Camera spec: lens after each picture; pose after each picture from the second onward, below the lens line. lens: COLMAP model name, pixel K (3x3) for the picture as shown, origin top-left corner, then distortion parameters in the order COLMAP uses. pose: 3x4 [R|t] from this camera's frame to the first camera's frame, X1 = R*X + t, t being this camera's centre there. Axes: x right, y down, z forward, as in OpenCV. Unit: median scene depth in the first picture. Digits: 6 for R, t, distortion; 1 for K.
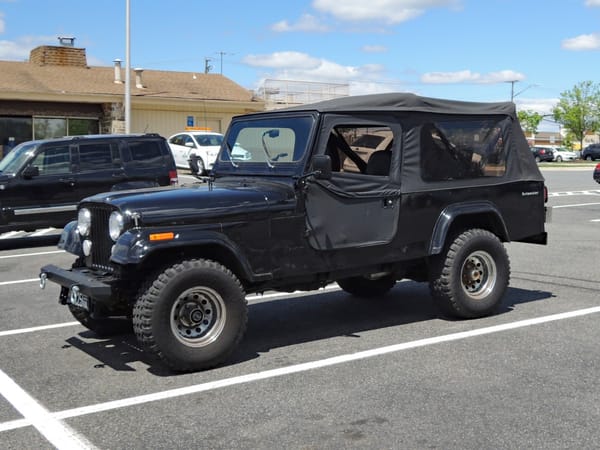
lens RADIAL K [[835.3, 0, 300.0], [0, 835.3, 225.0], [0, 0, 1]] dist [-0.027199, -0.049832]
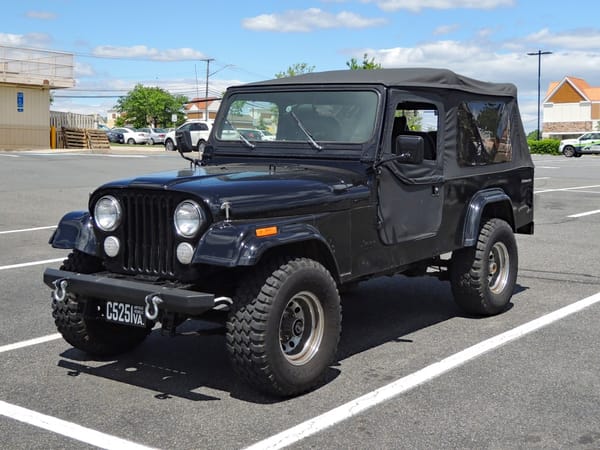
lens RADIAL K [[900.3, 0, 300.0], [0, 900.3, 225.0], [0, 0, 1]] dist [-0.004531, -0.007650]
pose [[0.936794, -0.008878, 0.349770, -0.372093], [0.003659, 0.999872, 0.015581, -0.005020], [-0.349863, -0.013316, 0.936706, 0.144947]]
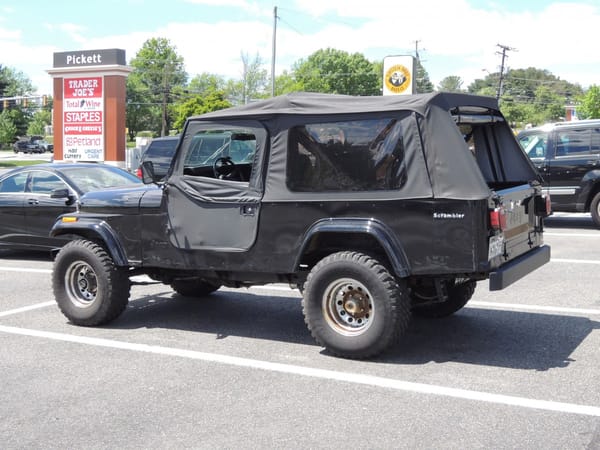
lens RADIAL K [[835.3, 0, 300.0], [0, 835.3, 225.0], [0, 0, 1]] dist [-0.027199, -0.049832]
pose [[0.417451, 0.101418, -0.903022, 1.011424], [-0.060478, 0.994650, 0.083751, -0.094991], [0.906685, 0.019651, 0.421351, 0.652981]]
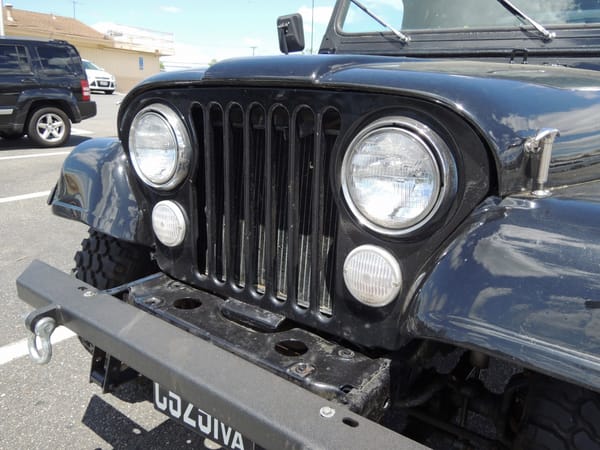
lens RADIAL K [[478.7, 0, 289.6], [0, 478.7, 225.8], [0, 0, 1]] dist [-0.004913, -0.003057]
pose [[0.943694, -0.042295, 0.328105, -0.264477], [-0.021238, 0.982002, 0.187670, -0.009383], [-0.330138, -0.184072, 0.925811, 0.772903]]
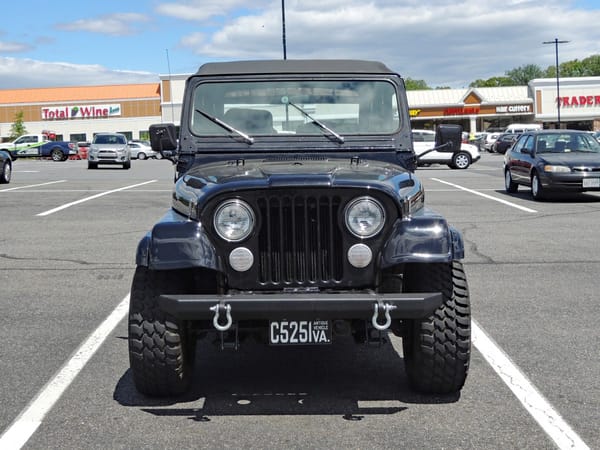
lens RADIAL K [[900.3, 0, 300.0], [0, 900.3, 225.0], [0, 0, 1]] dist [-0.004531, -0.007650]
pose [[0.553461, -0.070984, 0.829845, -0.790628], [0.073653, 0.996629, 0.036128, -0.020988], [-0.829612, 0.041125, 0.556823, 0.545453]]
